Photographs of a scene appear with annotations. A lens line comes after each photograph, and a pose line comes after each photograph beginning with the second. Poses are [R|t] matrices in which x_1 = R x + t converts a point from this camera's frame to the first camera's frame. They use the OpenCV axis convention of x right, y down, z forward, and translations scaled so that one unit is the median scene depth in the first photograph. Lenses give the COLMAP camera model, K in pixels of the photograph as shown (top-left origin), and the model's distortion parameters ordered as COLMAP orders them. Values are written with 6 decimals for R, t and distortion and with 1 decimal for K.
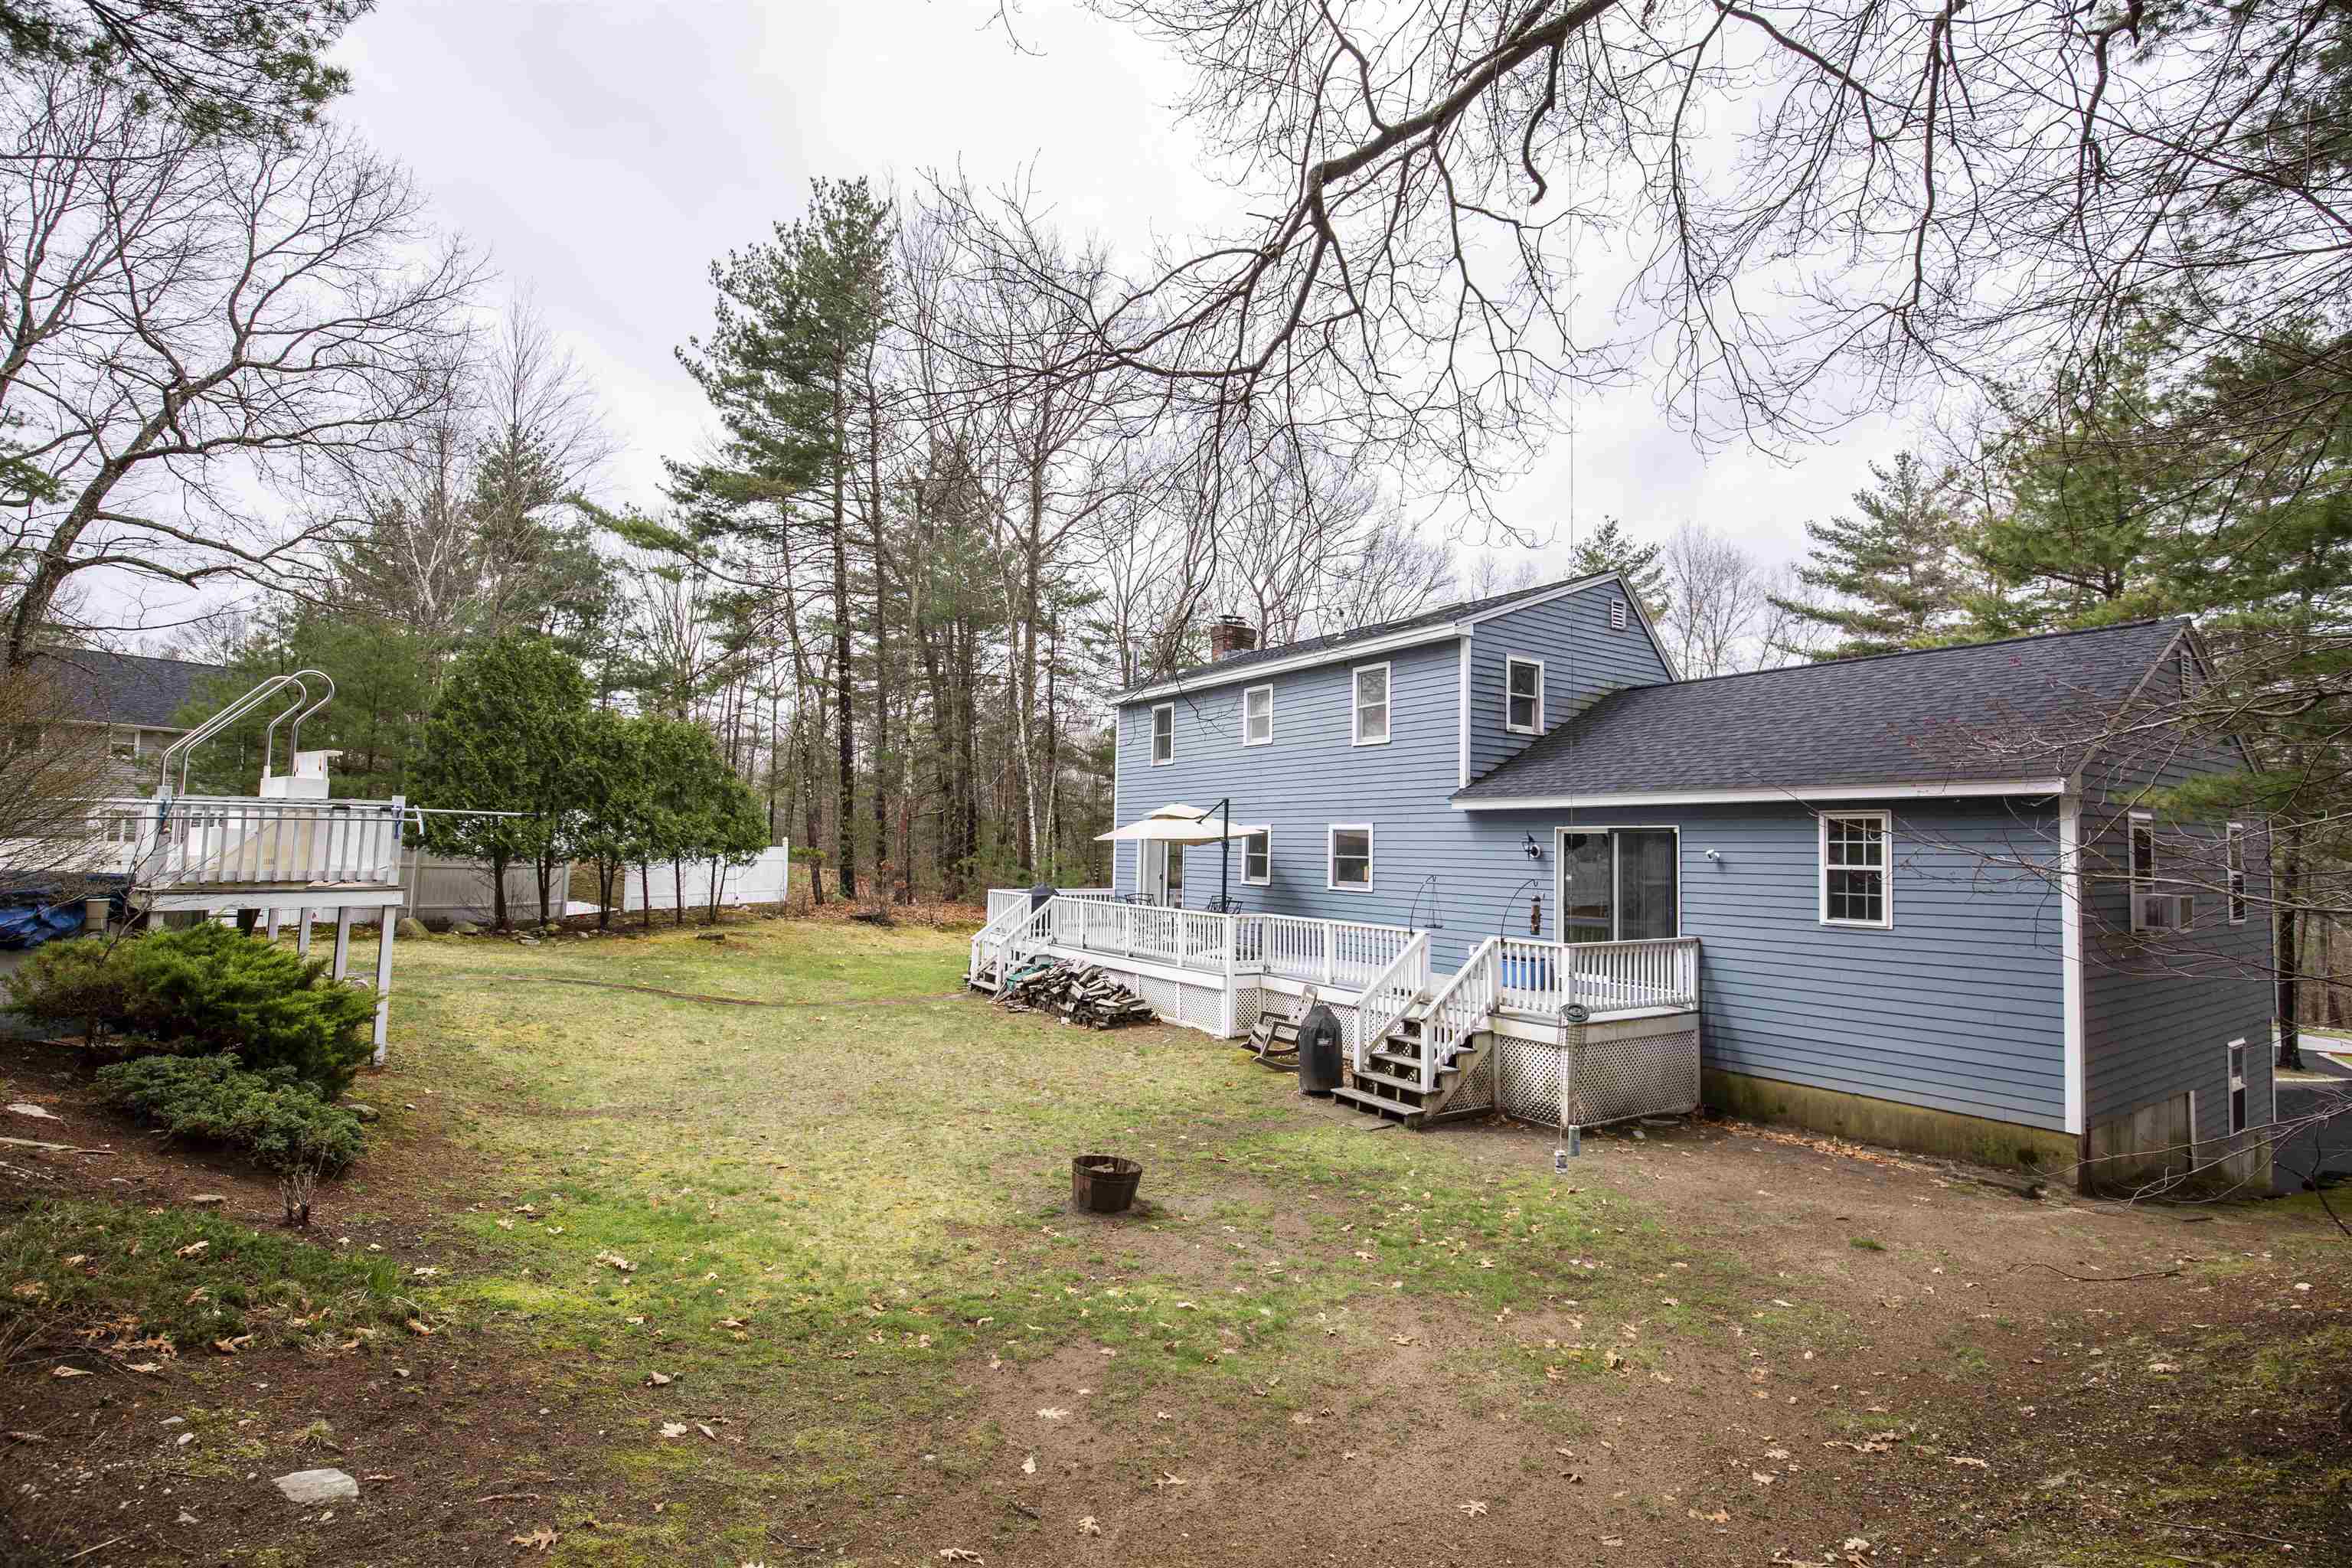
lens RADIAL K [[1061.1, 0, 1166.2], [0, 1061.1, 786.8], [0, 0, 1]] dist [-0.039843, 0.002097]
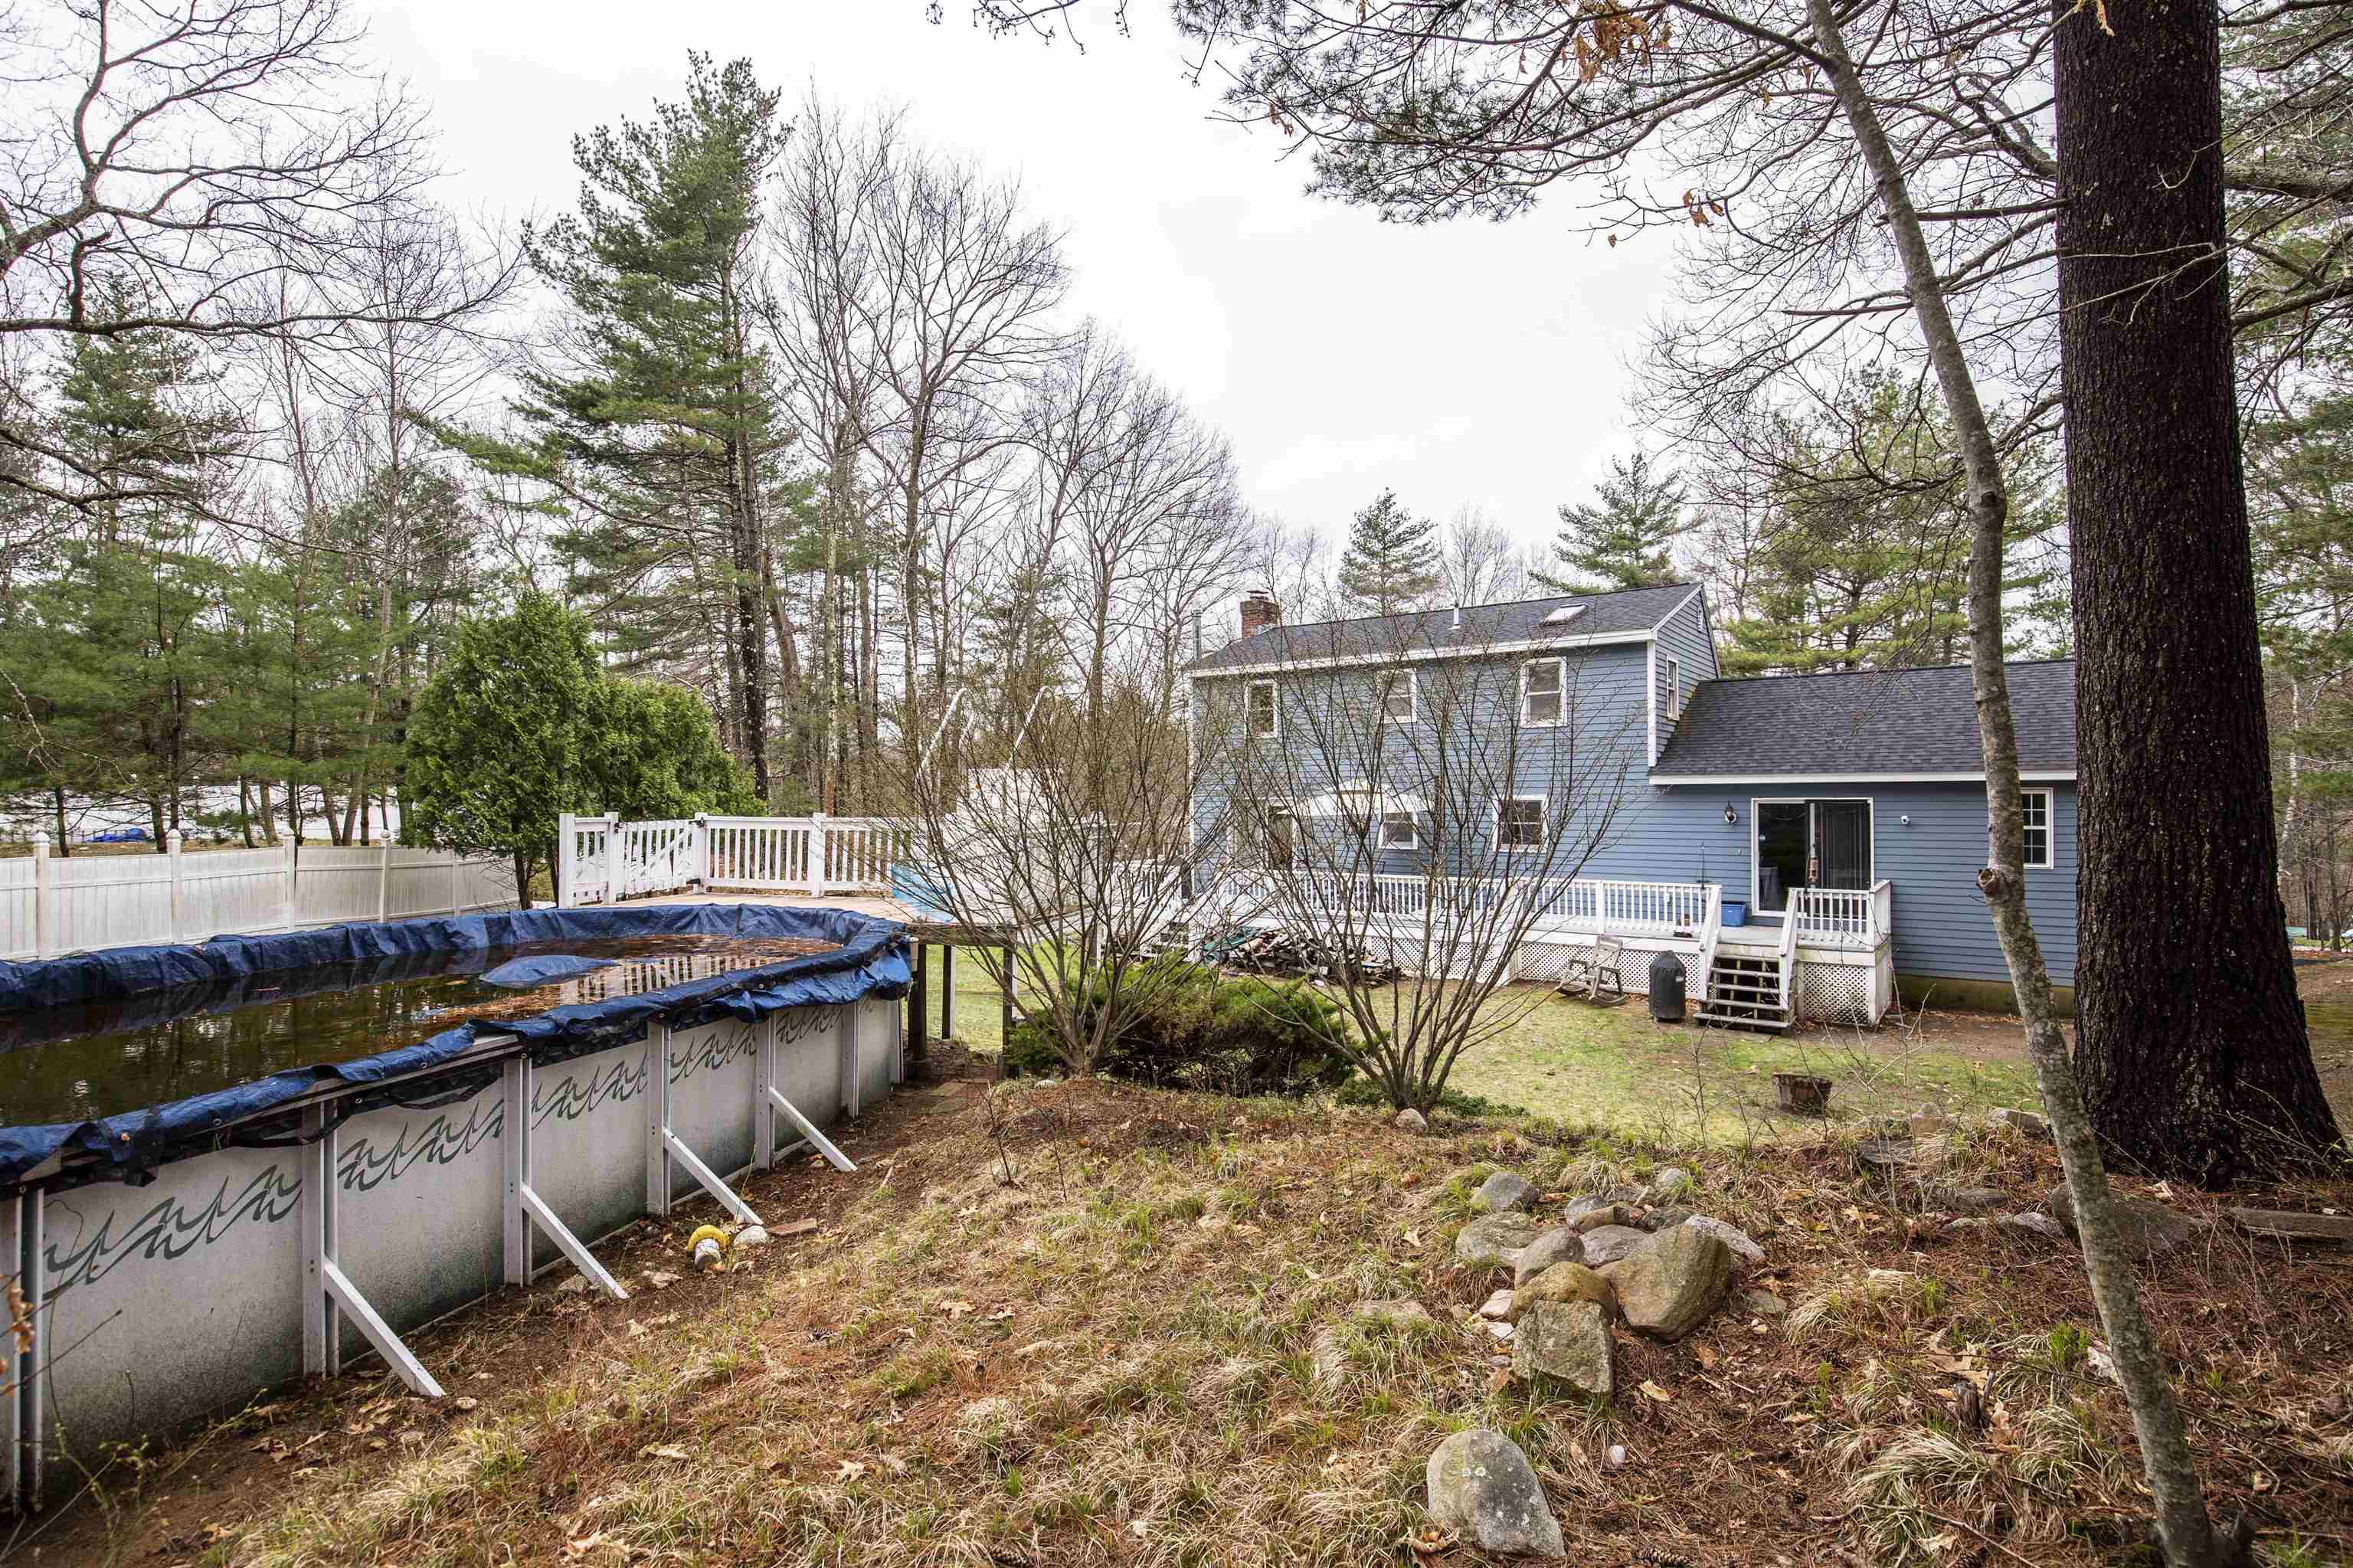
lens RADIAL K [[1061.5, 0, 1187.0], [0, 1061.5, 792.6], [0, 0, 1]] dist [-0.039843, 0.002097]
pose [[0.934353, -0.035180, 0.354608, -0.290246], [0.011091, 0.997504, 0.069739, -0.026175], [-0.356176, -0.061228, 0.932411, 0.021511]]
